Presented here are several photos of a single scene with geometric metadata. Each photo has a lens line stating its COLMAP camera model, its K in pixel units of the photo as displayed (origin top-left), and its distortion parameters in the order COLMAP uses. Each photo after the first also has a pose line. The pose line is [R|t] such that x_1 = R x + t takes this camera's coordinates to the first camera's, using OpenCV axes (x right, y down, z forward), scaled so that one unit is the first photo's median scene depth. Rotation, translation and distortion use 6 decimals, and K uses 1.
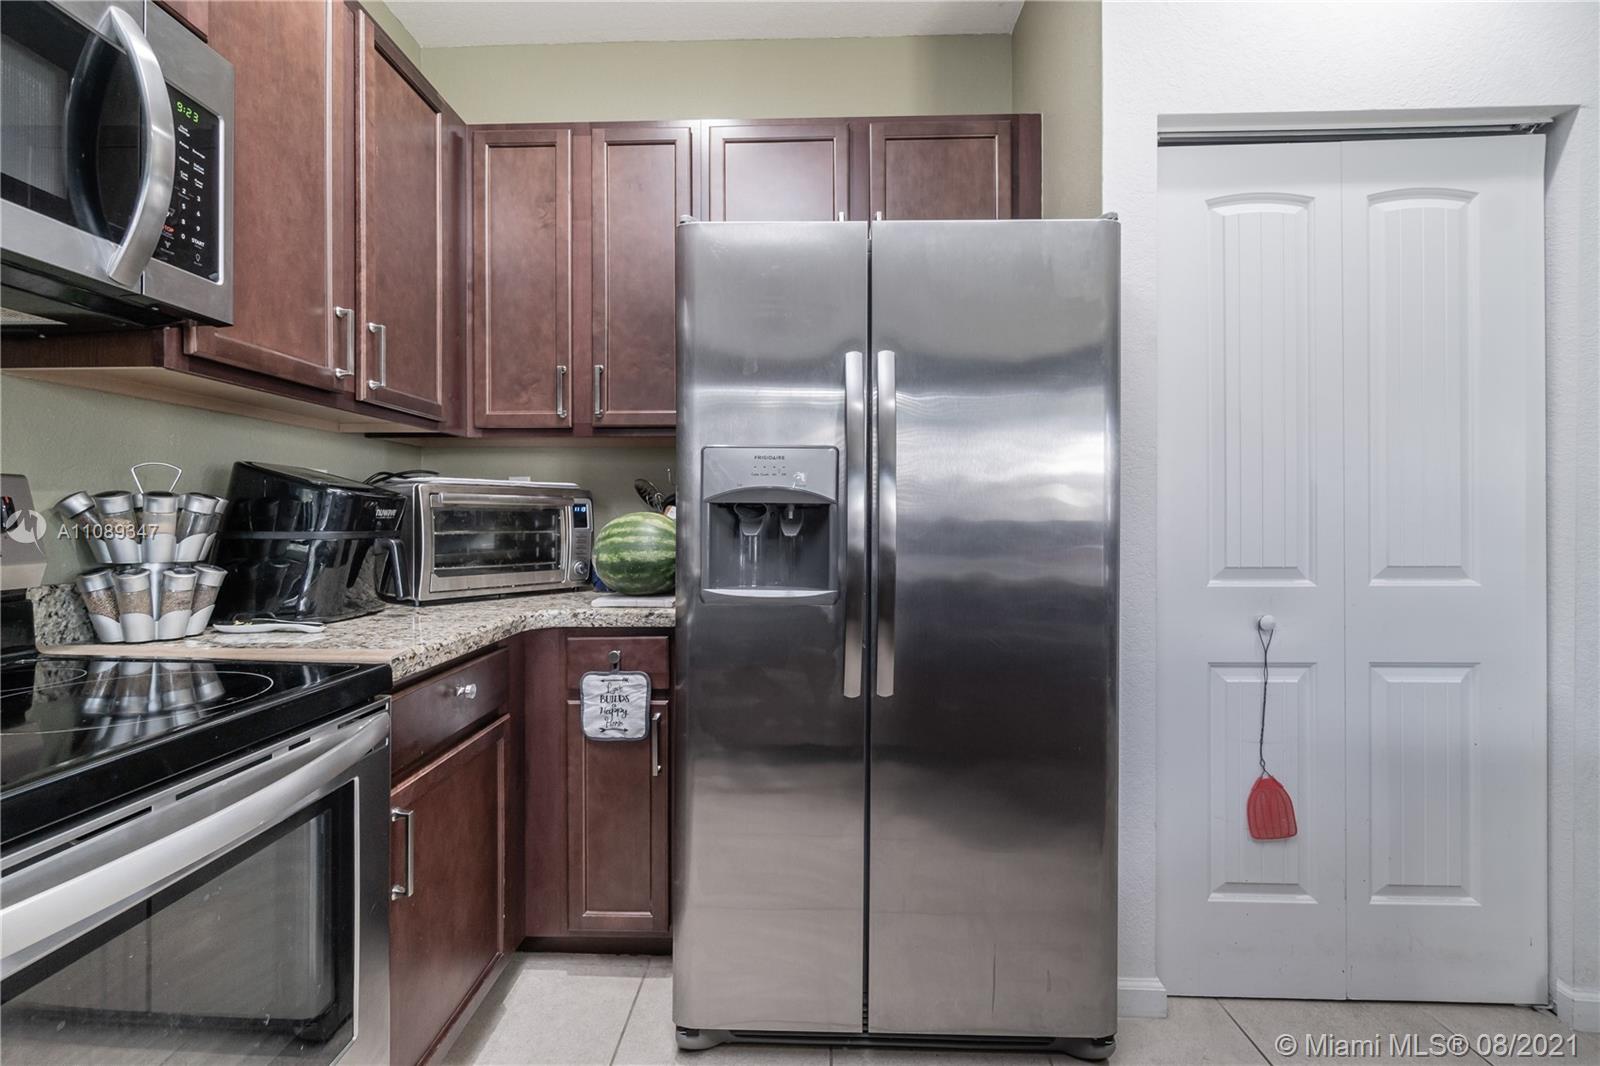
lens RADIAL K [[720.2, 0, 795.1], [0, 720.2, 520.0], [0, 0, 1]] dist [0.002035, 0.001050]
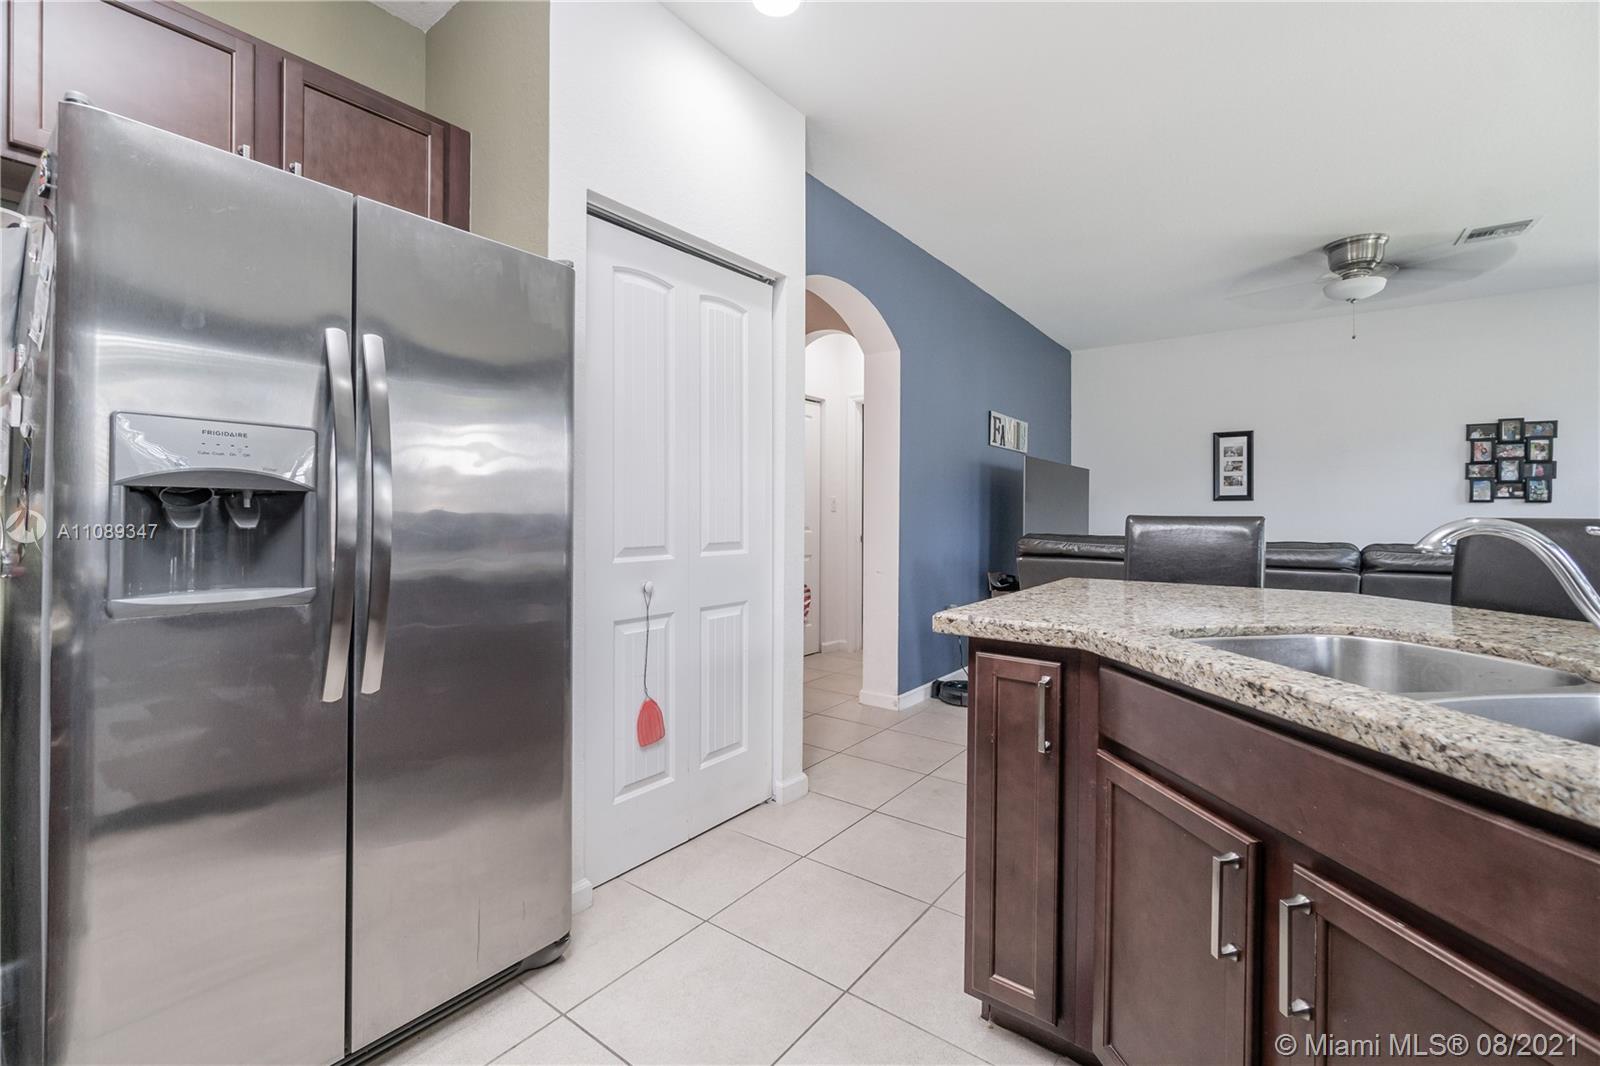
lens RADIAL K [[693.5, 0, 796.0], [0, 693.5, 510.4], [0, 0, 1]] dist [-0.008139, -0.000106]
pose [[0.583495, 0.007788, 0.812079, -0.255980], [-0.006743, 0.999966, -0.004745, 0.000577], [-0.812089, -0.002707, 0.583528, 0.003875]]
